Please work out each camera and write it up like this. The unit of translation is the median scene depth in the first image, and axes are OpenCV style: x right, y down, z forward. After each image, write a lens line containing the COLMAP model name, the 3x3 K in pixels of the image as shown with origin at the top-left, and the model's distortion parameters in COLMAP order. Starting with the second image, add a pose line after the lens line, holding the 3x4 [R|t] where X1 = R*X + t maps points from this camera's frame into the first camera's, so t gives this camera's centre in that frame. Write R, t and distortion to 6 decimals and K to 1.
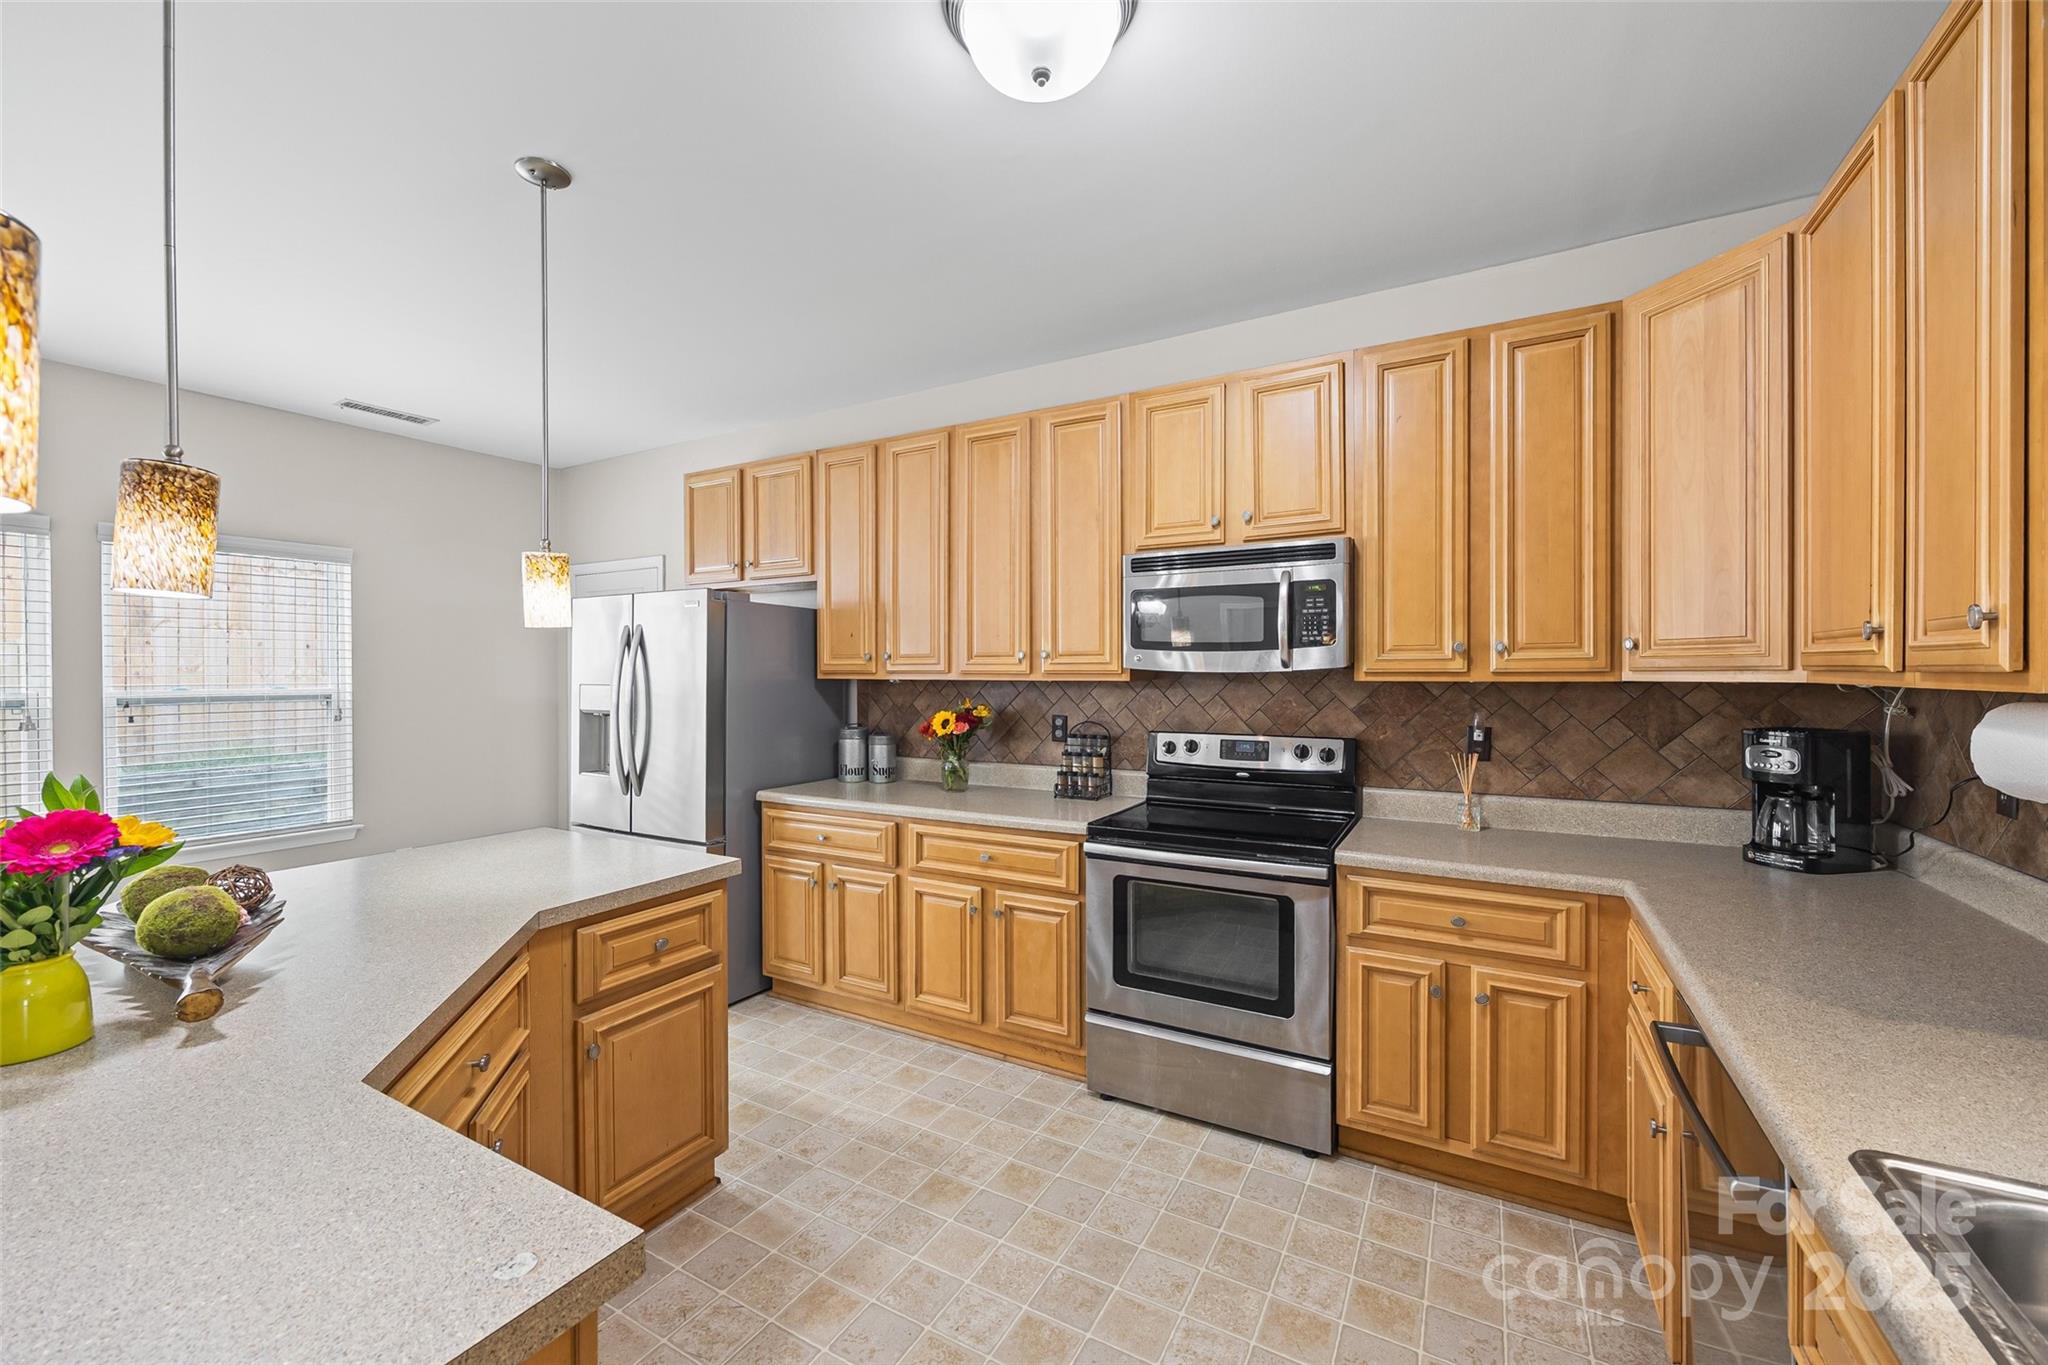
lens RADIAL K [[801.4, 0, 1024.5], [0, 801.4, 673.4], [0, 0, 1]] dist [-0.003077, 0.000001]
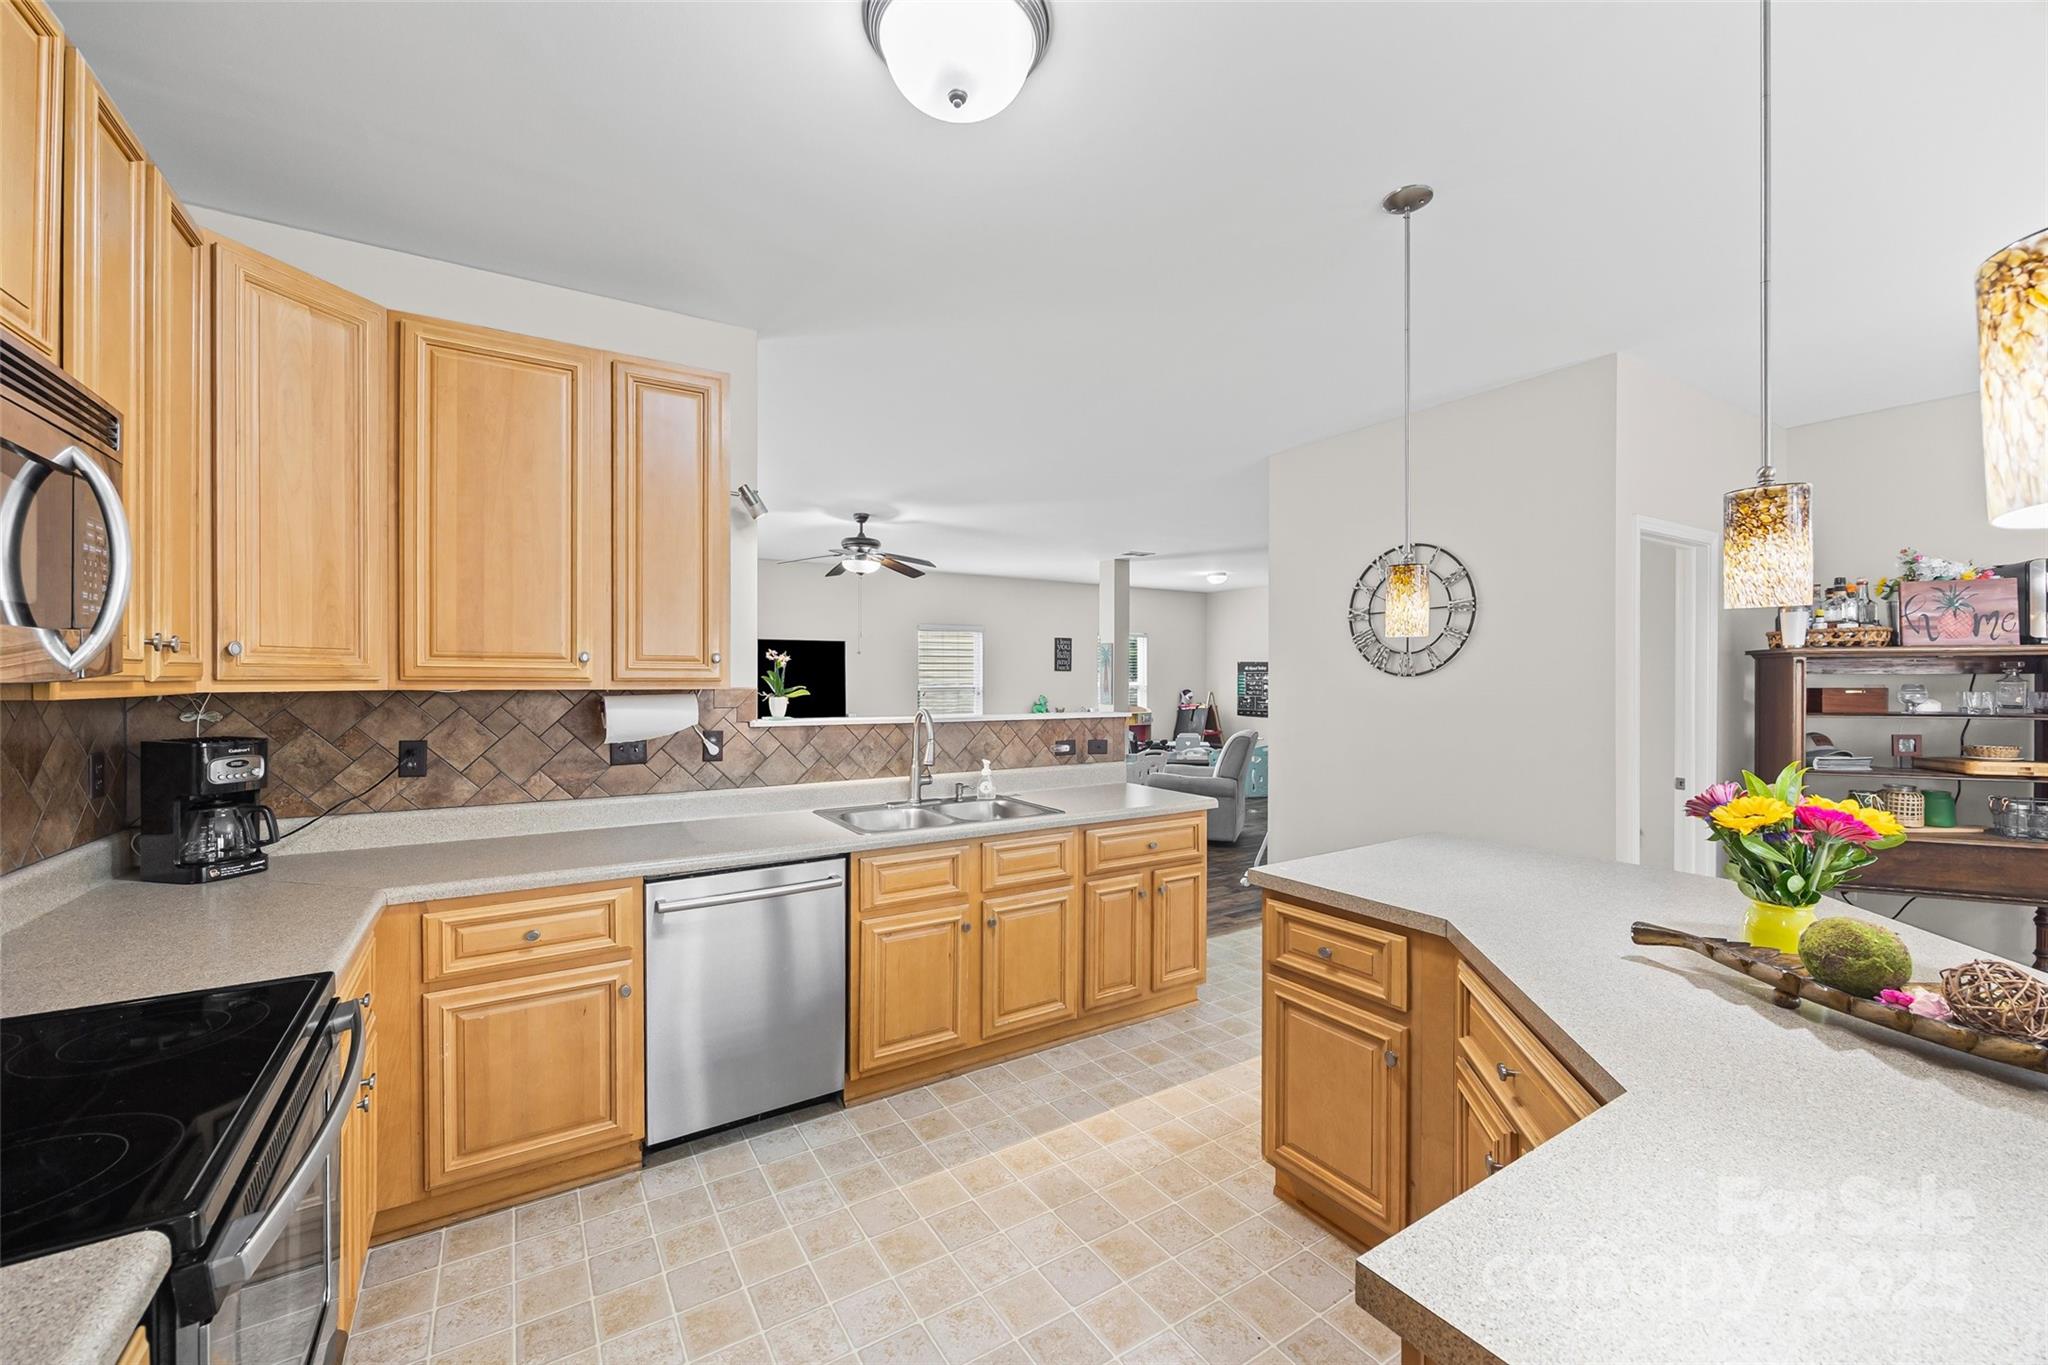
lens RADIAL K [[801.4, 0, 1025.3], [0, 801.4, 681.2], [0, 0, 1]] dist [-0.003077, 0.000001]
pose [[-0.885131, 0.000554, 0.465342, -0.286827], [0.001578, 0.999997, 0.001810, -0.002065], [-0.465340, 0.002336, -0.885129, 1.013027]]
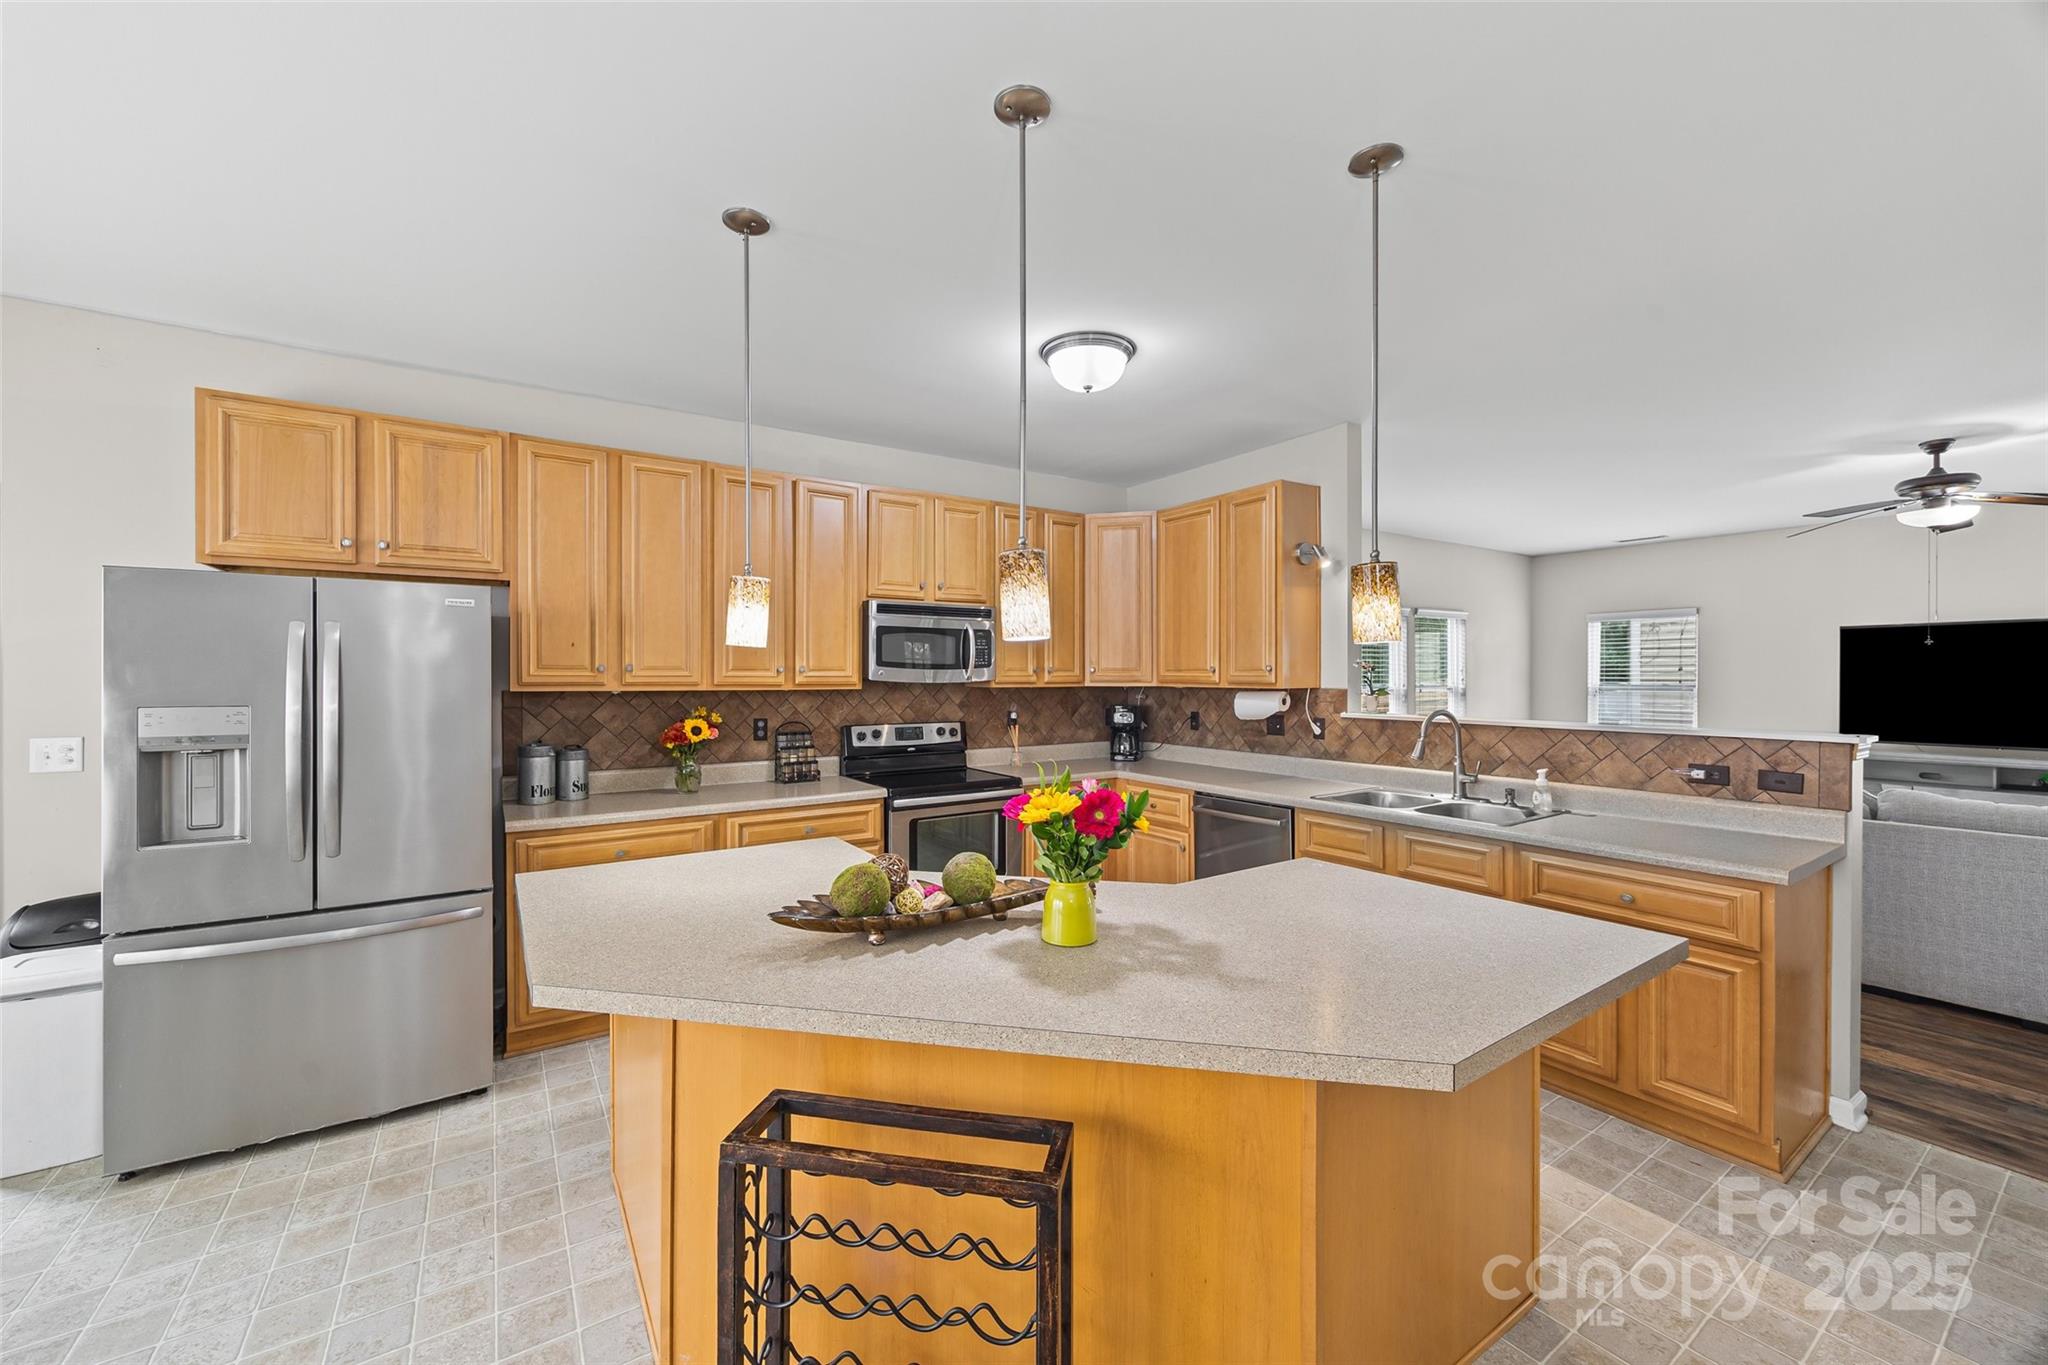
lens RADIAL K [[801.4, 0, 1015.0], [0, 801.4, 679.1], [0, 0, 1]] dist [-0.003077, 0.000001]
pose [[0.447378, -0.002158, 0.894342, -1.008757], [0.000396, 0.999997, 0.002215, -0.011292], [-0.894345, -0.000636, 0.447378, 0.138380]]
